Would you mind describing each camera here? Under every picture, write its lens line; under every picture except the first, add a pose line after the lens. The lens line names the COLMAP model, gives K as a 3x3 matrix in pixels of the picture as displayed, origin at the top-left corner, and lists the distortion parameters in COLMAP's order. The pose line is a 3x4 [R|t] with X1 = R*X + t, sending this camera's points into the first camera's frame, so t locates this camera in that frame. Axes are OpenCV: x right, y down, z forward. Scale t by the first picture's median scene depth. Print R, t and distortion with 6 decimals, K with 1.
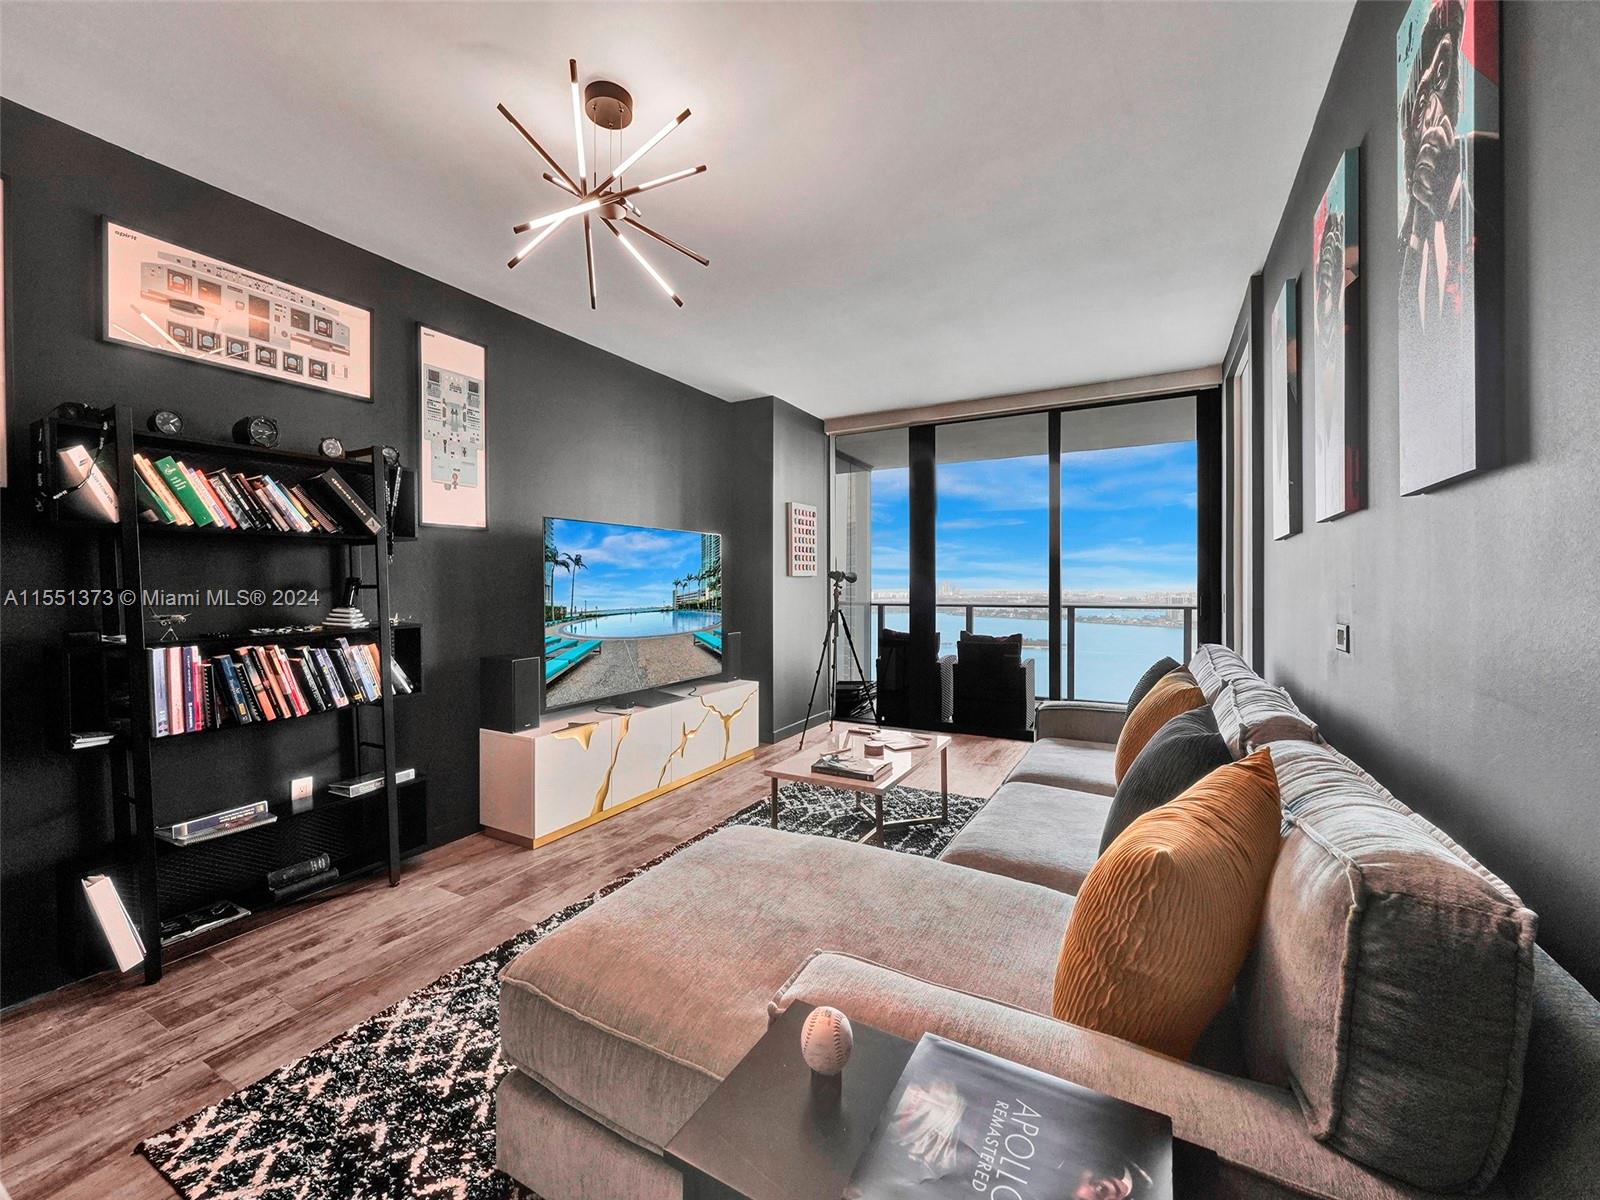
lens RADIAL K [[637.8, 0, 800.0], [0, 637.8, 600.0], [0, 0, 1]] dist [0.002327, -0.000097]
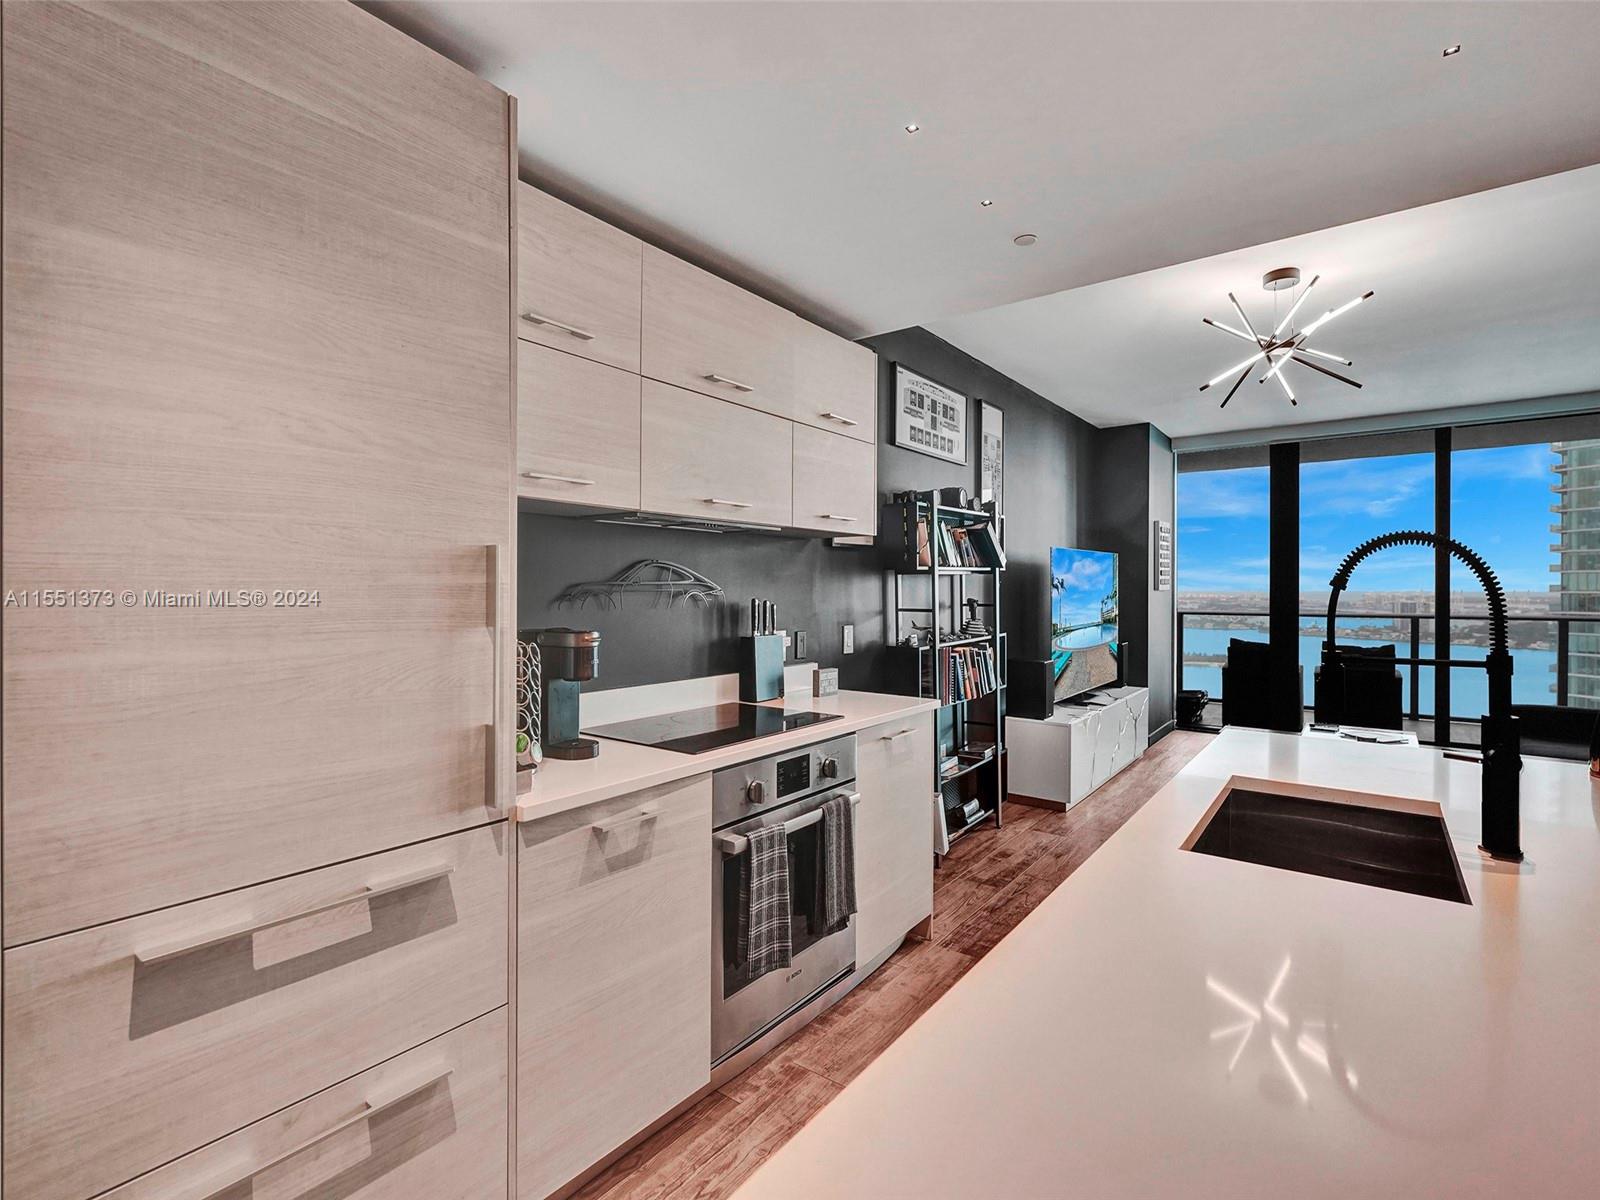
lens RADIAL K [[741.0, 0, 800.0], [0, 741.0, 600.0], [0, 0, 1]] dist [0.001938, 0.000146]
pose [[0.986463, 0.007886, -0.163792, -0.682099], [-0.008373, 0.999962, -0.002285, -0.020376], [0.163768, 0.003625, 0.986492, -0.518961]]
